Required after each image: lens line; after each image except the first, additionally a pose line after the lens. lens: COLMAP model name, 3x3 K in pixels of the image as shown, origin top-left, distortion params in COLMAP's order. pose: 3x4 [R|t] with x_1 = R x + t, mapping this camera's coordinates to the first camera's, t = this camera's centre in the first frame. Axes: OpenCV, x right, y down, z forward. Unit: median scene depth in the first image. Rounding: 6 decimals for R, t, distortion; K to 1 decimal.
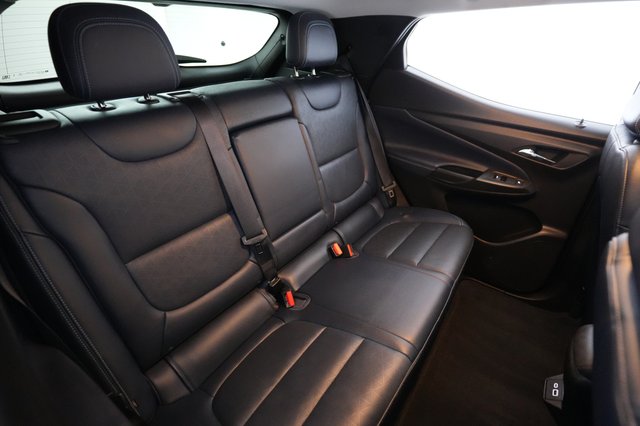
lens RADIAL K [[311.4, 0, 320.4], [0, 311.4, 217.8], [0, 0, 1]] dist [-0.014021, 0.000165]
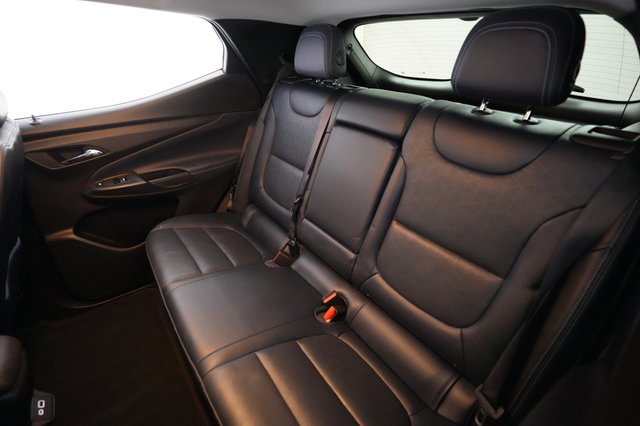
lens RADIAL K [[329.0, 0, 320.0], [0, 329.0, 213.0], [0, 0, 1]] dist [0.001216, 0.000224]
pose [[-0.306036, 0.427227, -0.850776, 0.760862], [-0.517820, 0.675200, 0.525327, -0.533102], [0.798877, 0.601317, 0.014591, 0.901769]]
